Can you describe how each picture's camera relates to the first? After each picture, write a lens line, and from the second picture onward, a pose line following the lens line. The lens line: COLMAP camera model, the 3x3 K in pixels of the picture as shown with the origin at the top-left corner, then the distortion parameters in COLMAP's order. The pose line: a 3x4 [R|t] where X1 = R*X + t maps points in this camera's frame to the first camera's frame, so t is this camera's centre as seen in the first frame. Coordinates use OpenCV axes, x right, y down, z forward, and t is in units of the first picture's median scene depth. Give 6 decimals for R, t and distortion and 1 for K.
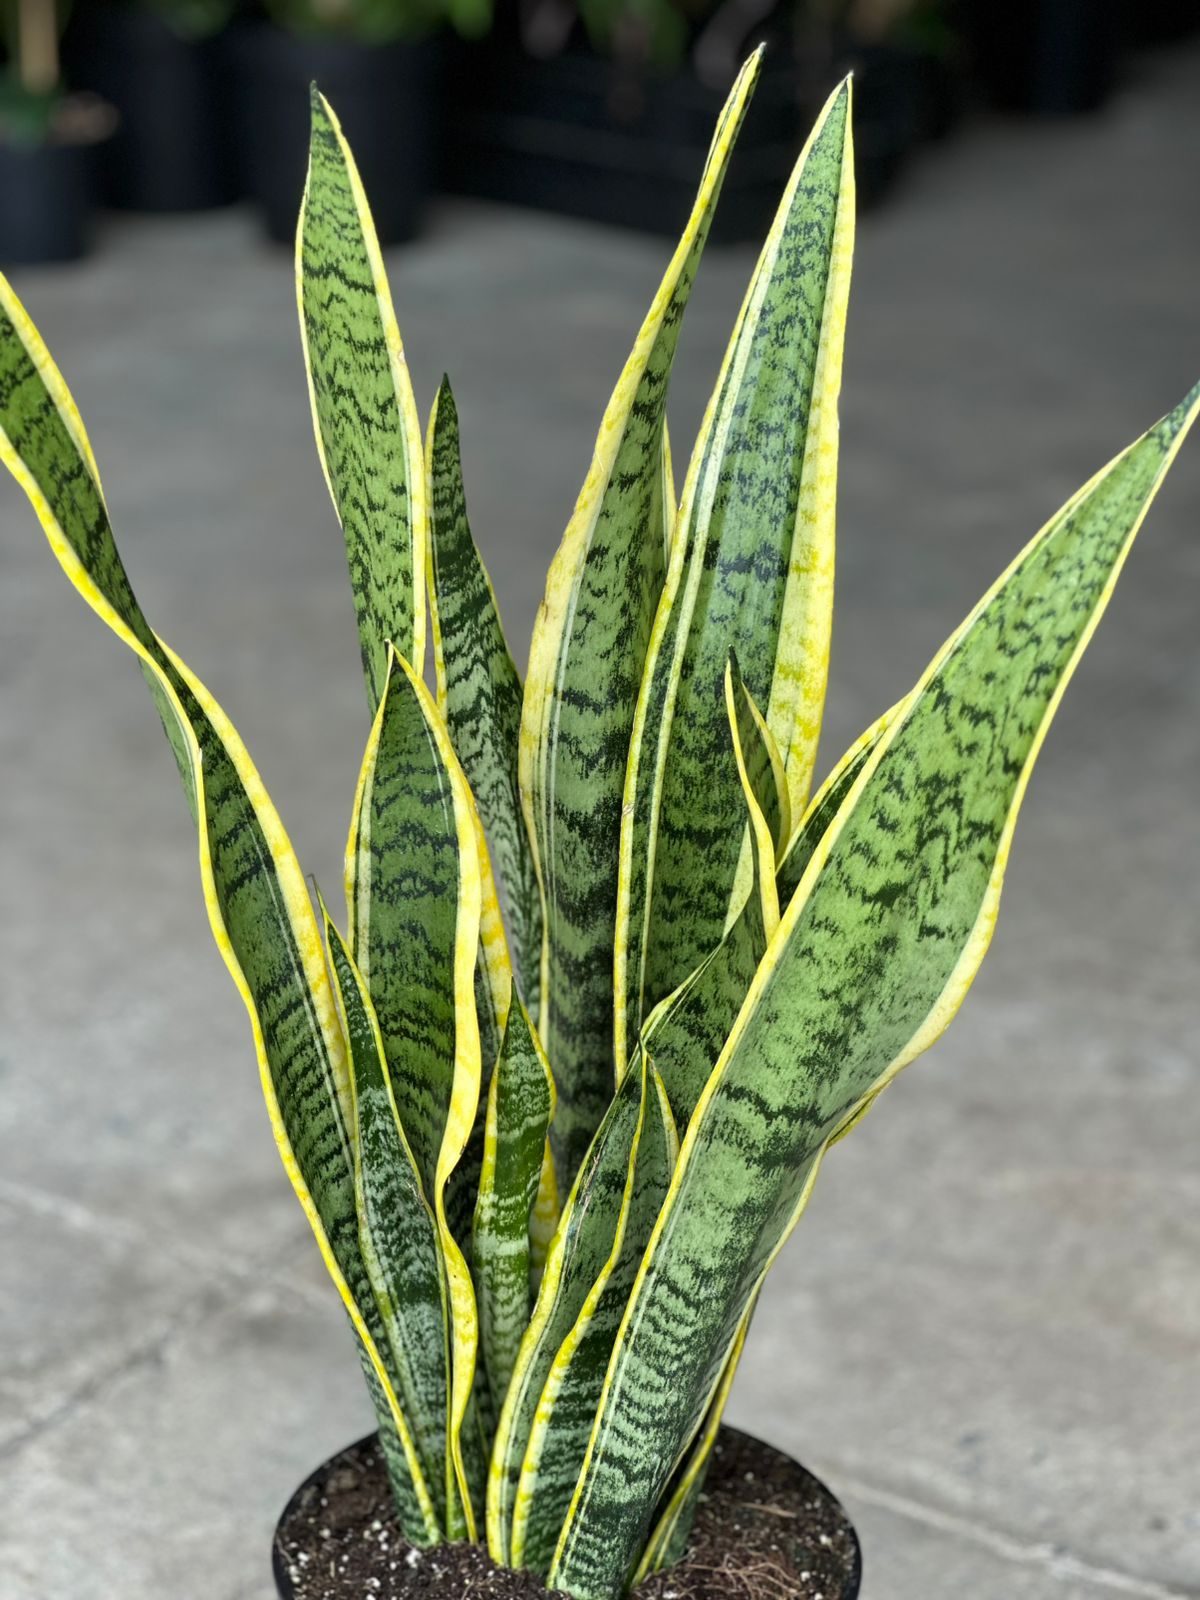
lens RADIAL K [[3853.8, 0, 647.9], [0, 3853.8, 786.2], [0, 0, 1]] dist [0.114561, 0.000000]
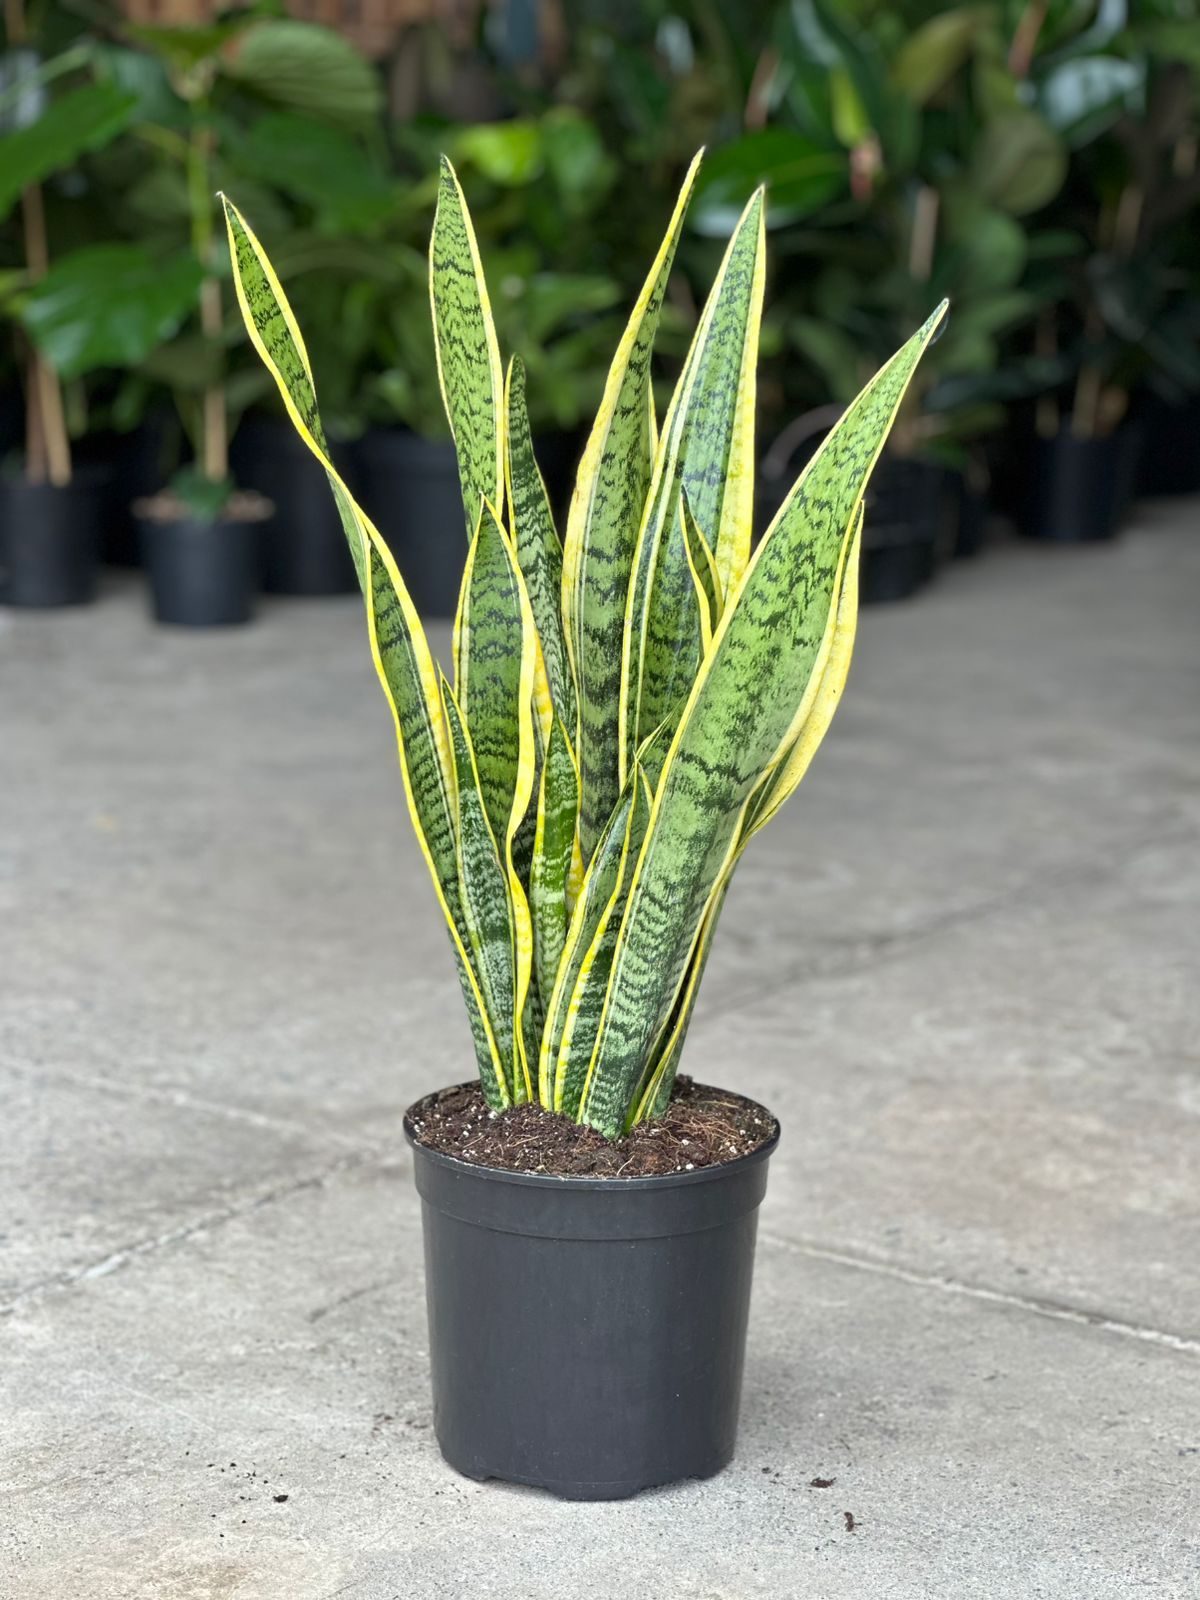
lens RADIAL K [[3853.8, 0, 625.7], [0, 3853.8, 733.4], [0, 0, 1]] dist [0.114561, 0.000000]
pose [[0.999350, -0.000548, -0.036040, 0.052954], [-0.005571, 0.985520, -0.169470, 0.330361], [0.035611, 0.169561, 0.984876, -0.597262]]
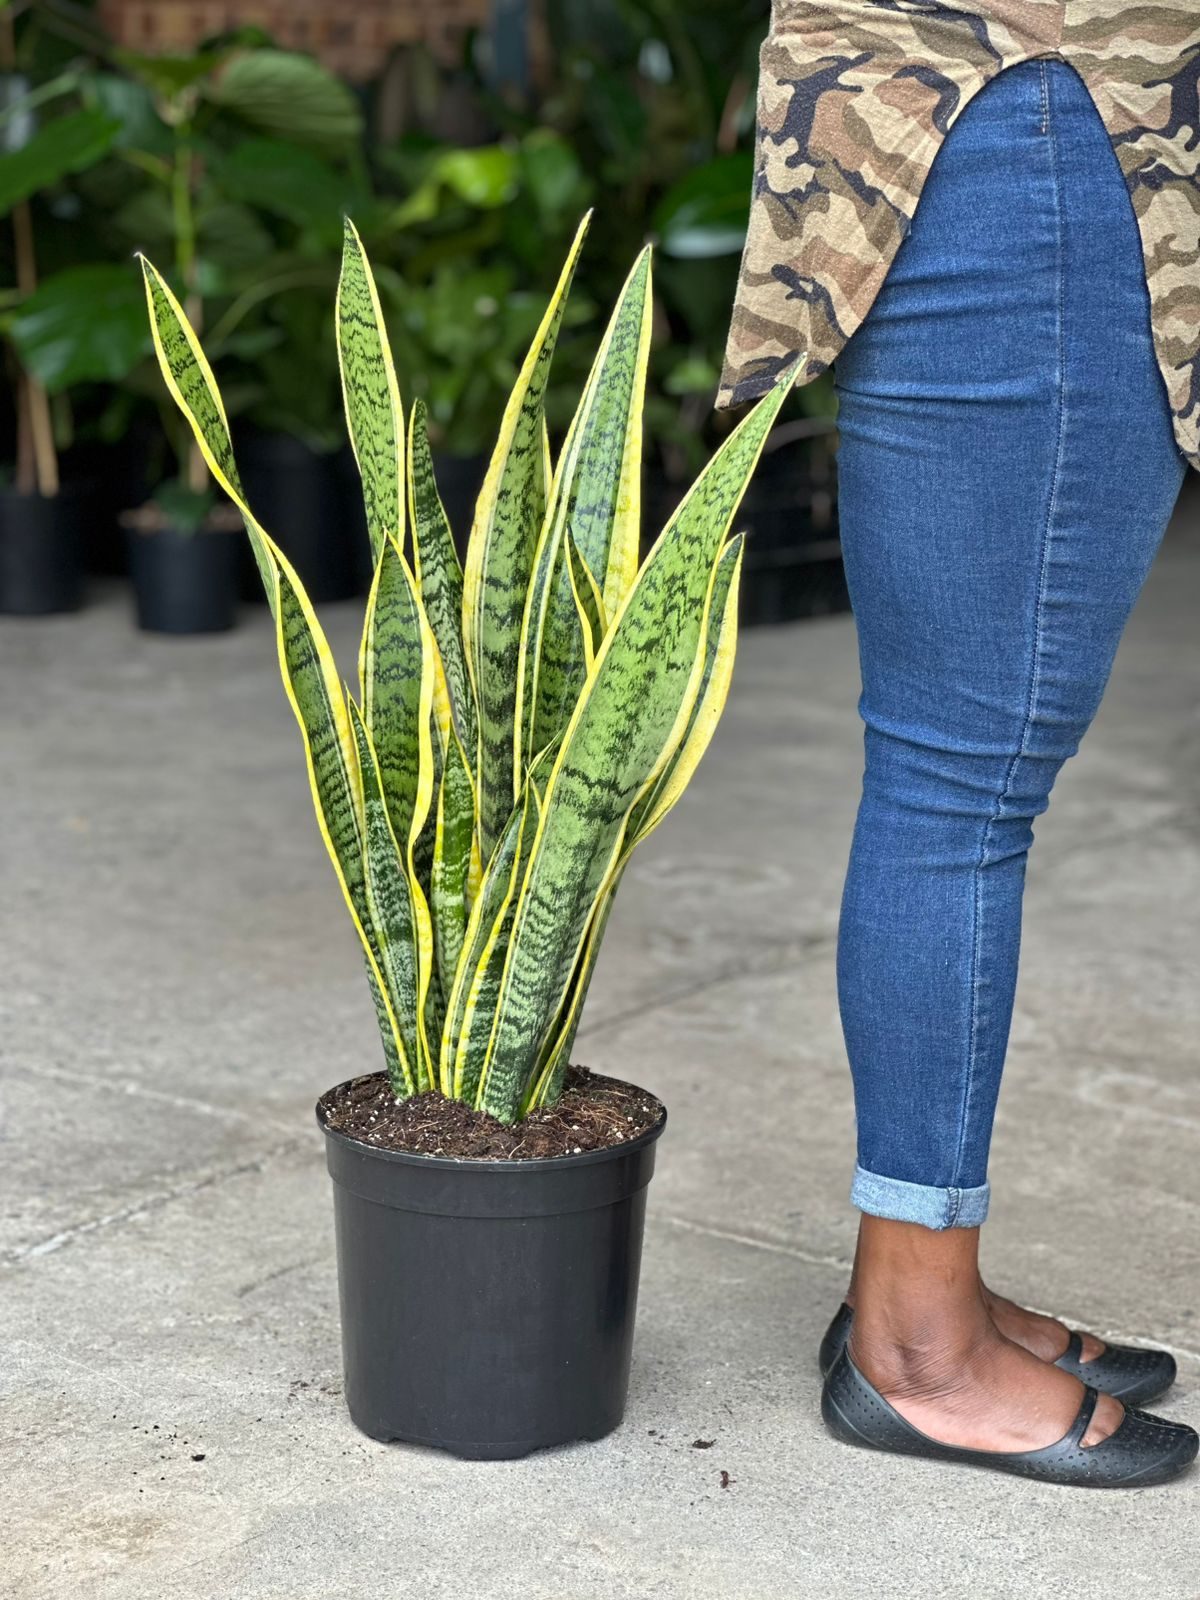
lens RADIAL K [[3853.8, 0, 639.6], [0, 3853.8, 706.5], [0, 0, 1]] dist [0.114561, 0.000000]
pose [[0.999233, 0.001705, -0.039133, 0.117598], [-0.008546, 0.984473, -0.175325, 0.343355], [0.038227, 0.175525, 0.983732, -0.725844]]
